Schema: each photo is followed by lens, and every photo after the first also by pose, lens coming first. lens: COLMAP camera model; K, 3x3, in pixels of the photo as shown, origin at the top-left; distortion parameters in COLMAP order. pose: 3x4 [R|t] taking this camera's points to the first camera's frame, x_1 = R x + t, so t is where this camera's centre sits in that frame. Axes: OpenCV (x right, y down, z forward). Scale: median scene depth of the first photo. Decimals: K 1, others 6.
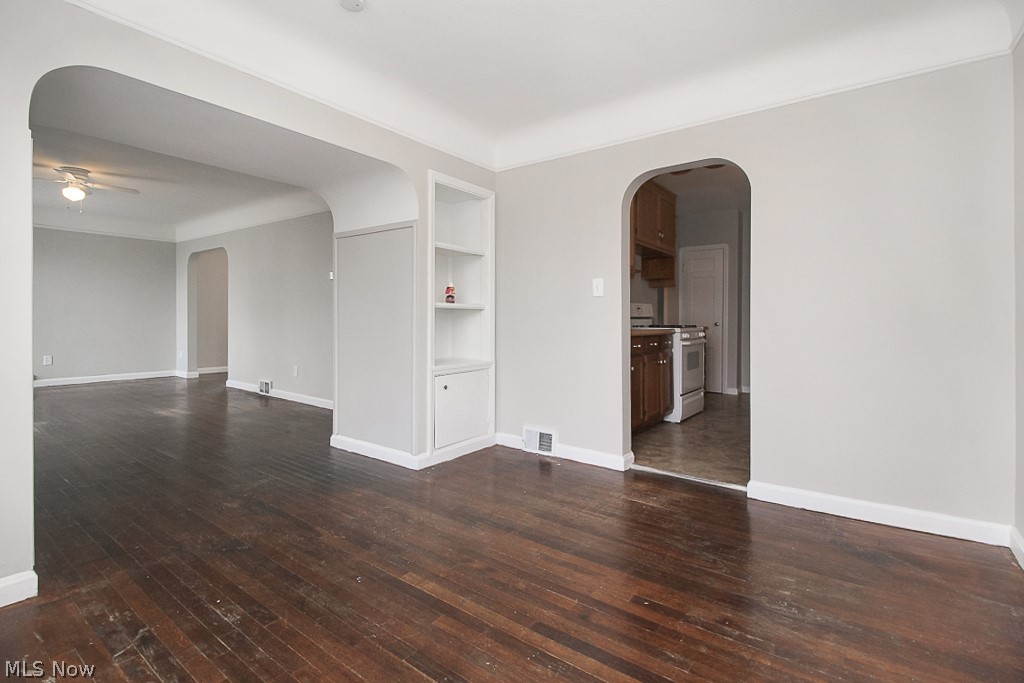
lens RADIAL K [[481.5, 0, 507.9], [0, 481.5, 325.9], [0, 0, 1]] dist [-0.003875, -0.000209]
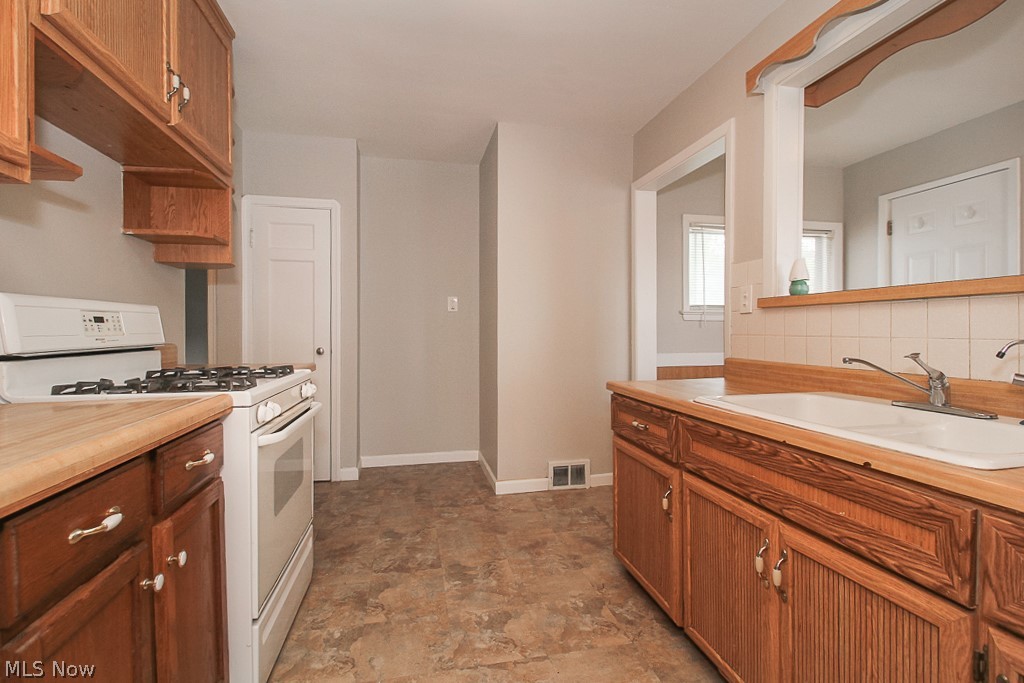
lens RADIAL K [[481.5, 0, 507.9], [0, 481.5, 325.9], [0, 0, 1]] dist [-0.003875, -0.000209]
pose [[0.660286, 0.001671, 0.751013, 0.146694], [0.014059, 0.999795, -0.014586, -0.016888], [-0.750883, 0.020189, 0.660127, 0.417919]]
